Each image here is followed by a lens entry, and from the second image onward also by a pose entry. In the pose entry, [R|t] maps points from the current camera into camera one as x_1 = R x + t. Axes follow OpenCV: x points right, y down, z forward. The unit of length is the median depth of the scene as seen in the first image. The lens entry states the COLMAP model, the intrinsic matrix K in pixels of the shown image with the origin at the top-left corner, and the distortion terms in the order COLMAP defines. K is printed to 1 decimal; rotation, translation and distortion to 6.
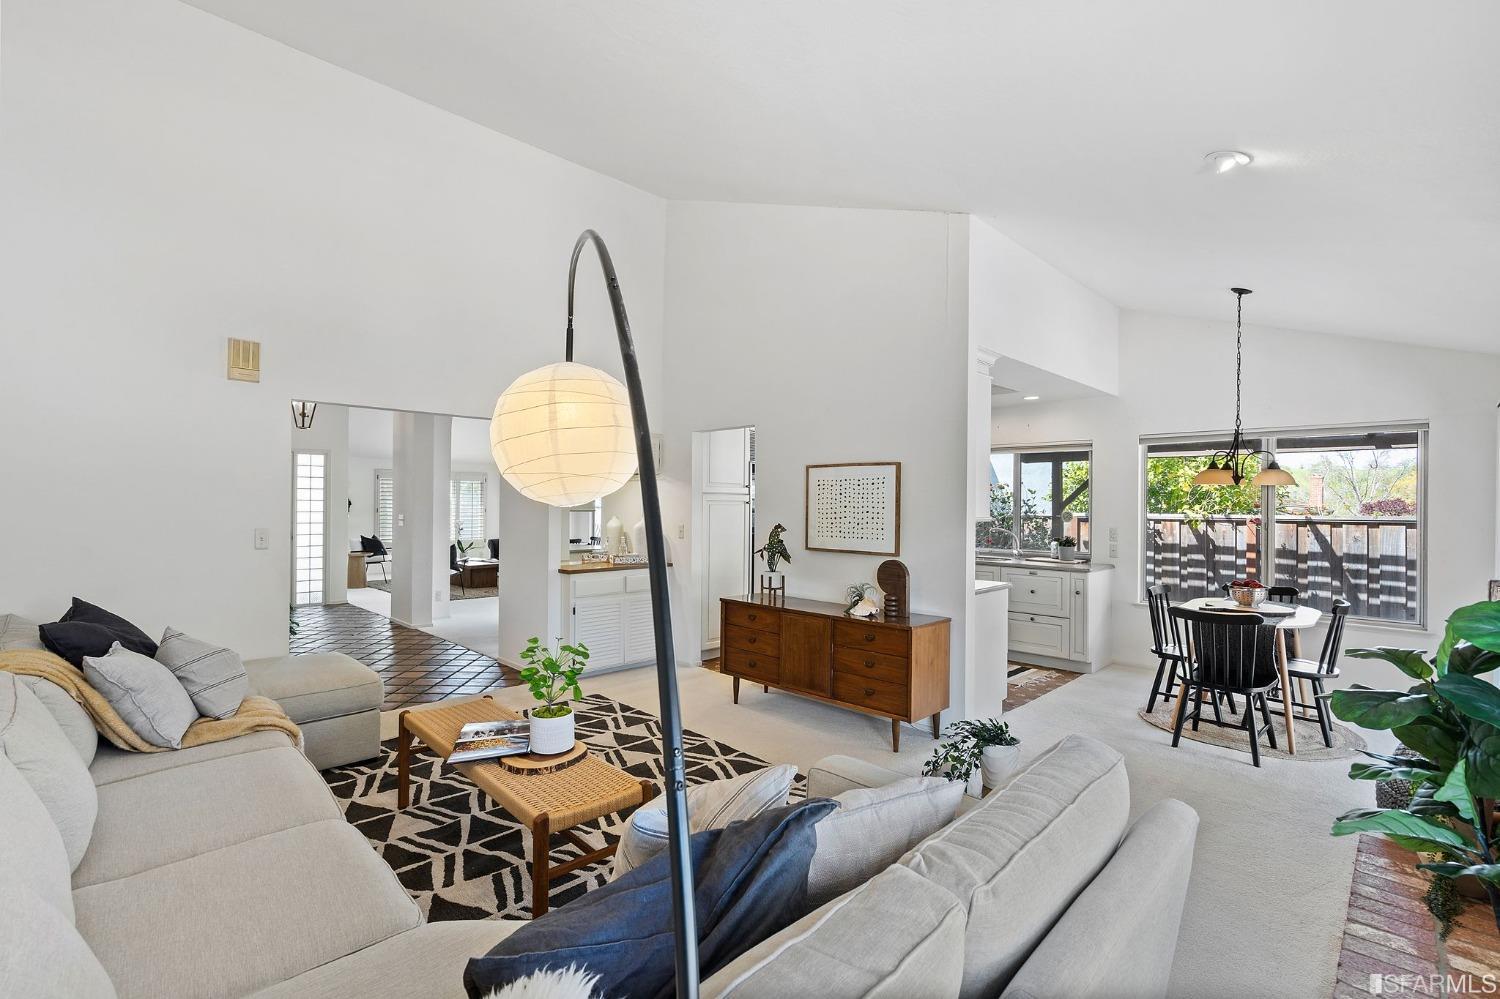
lens RADIAL K [[695.4, 0, 745.1], [0, 695.4, 505.6], [0, 0, 1]] dist [-0.001326, 0.000196]
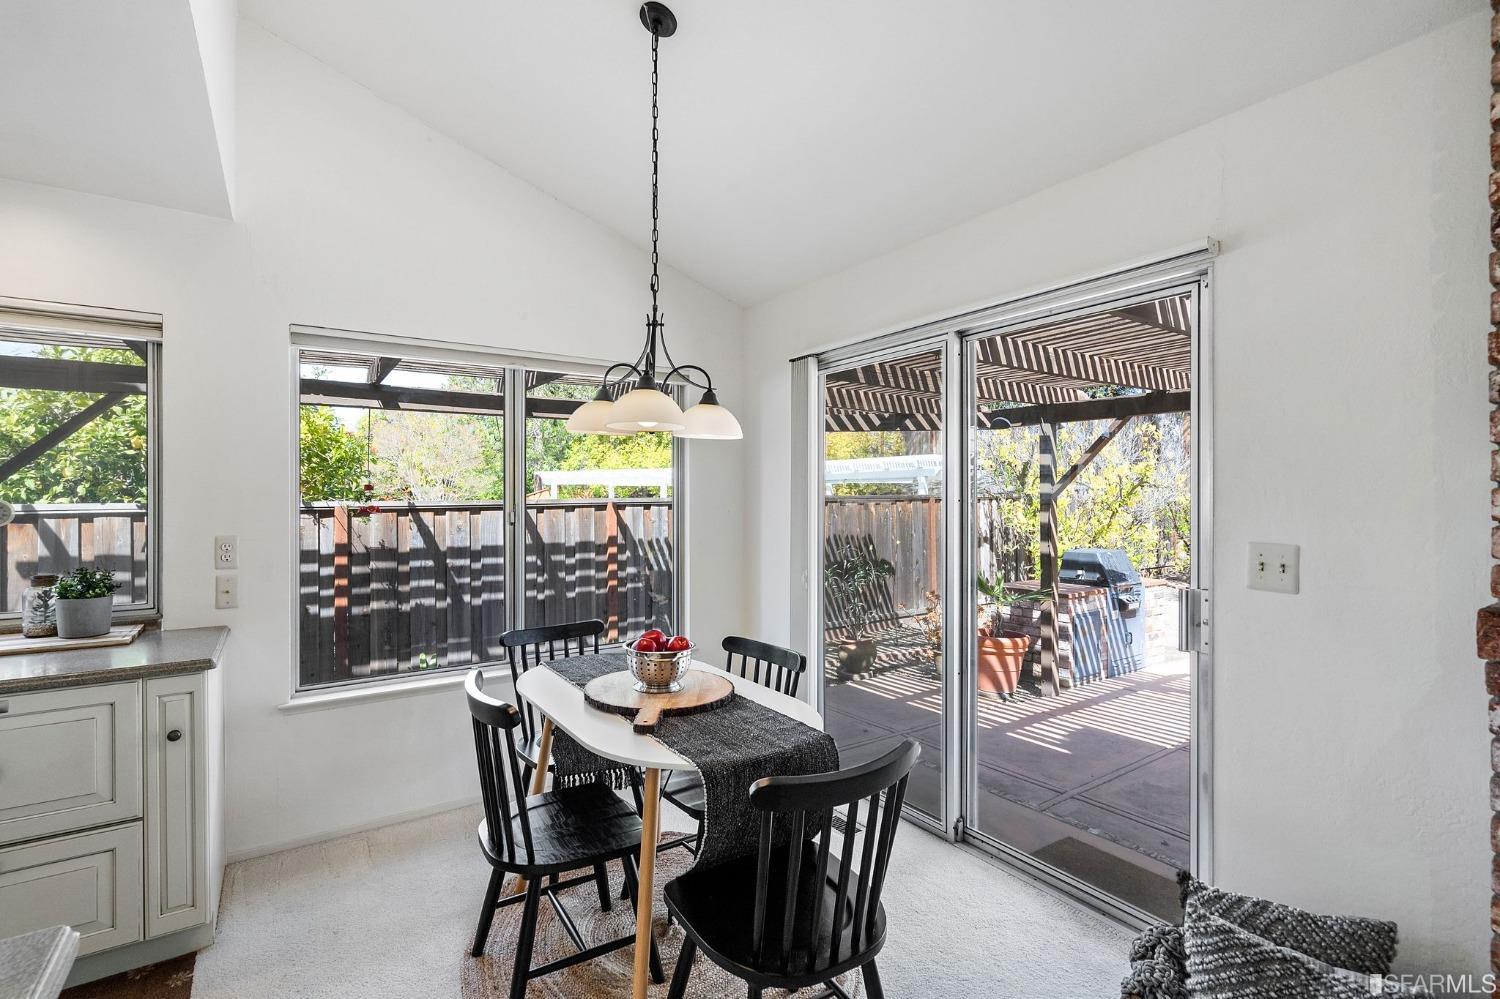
lens RADIAL K [[687.0, 0, 744.3], [0, 687.0, 498.7], [0, 0, 1]] dist [0.000026, 0.000130]
pose [[0.201380, -0.011766, 0.979443, 0.154992], [0.005037, 0.999927, 0.010976, 0.005880], [-0.979500, 0.002723, 0.201424, 0.496653]]
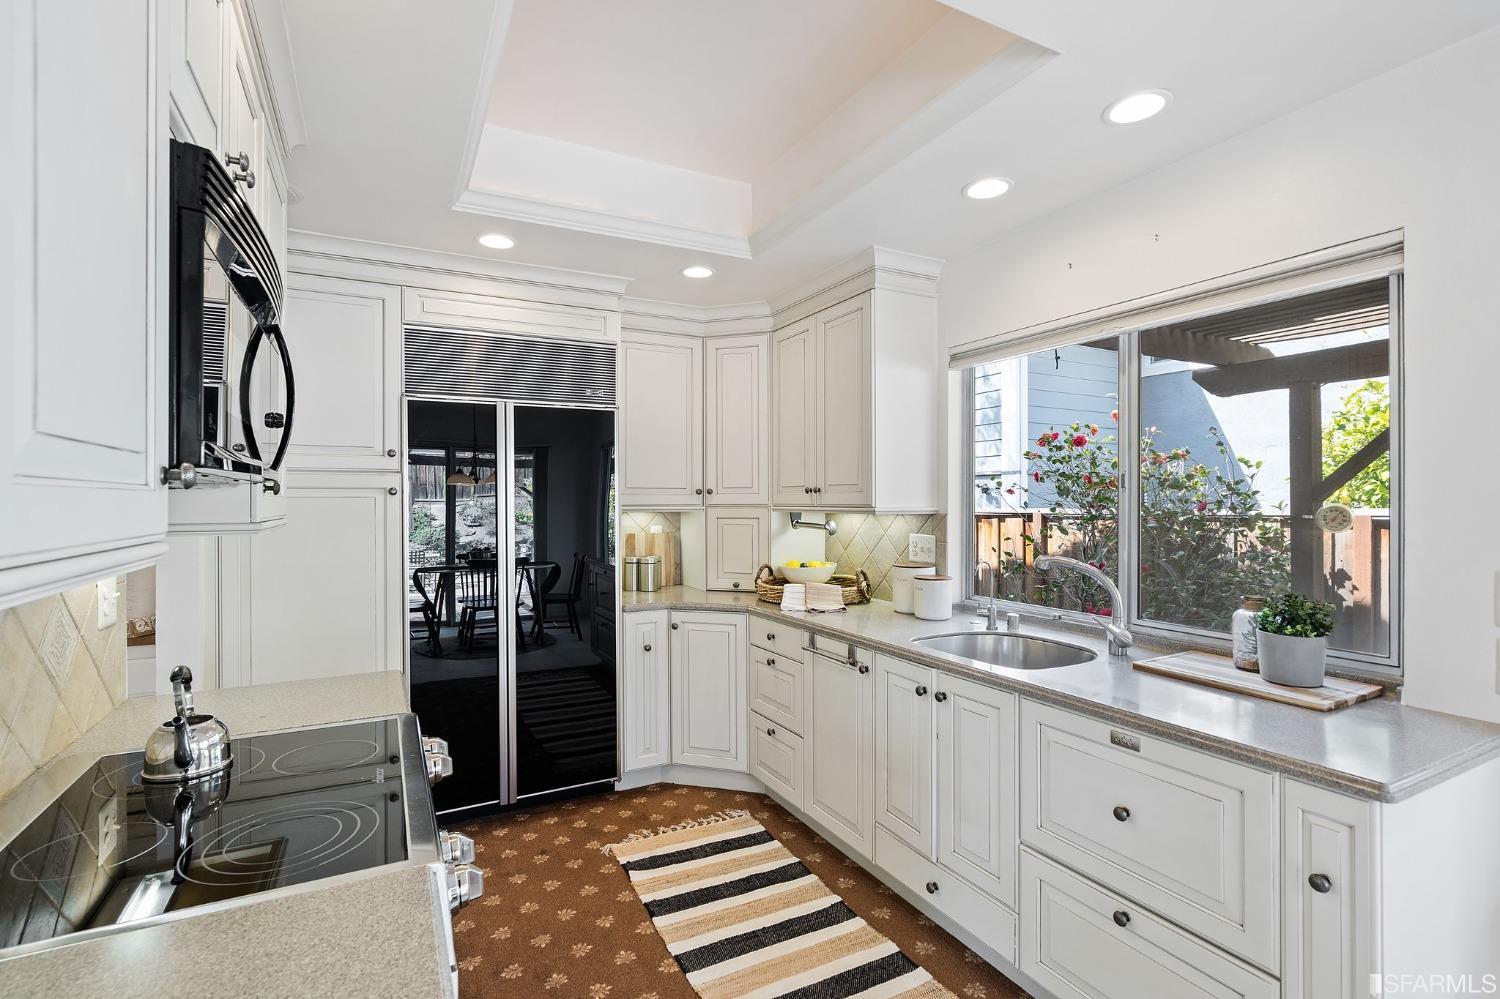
lens RADIAL K [[695.4, 0, 745.1], [0, 695.4, 505.6], [0, 0, 1]] dist [-0.001326, 0.000196]
pose [[0.953331, -0.007642, -0.301831, 0.282031], [0.008149, 0.999967, 0.000422, 0.006344], [0.301817, -0.002862, 0.953361, 0.558909]]
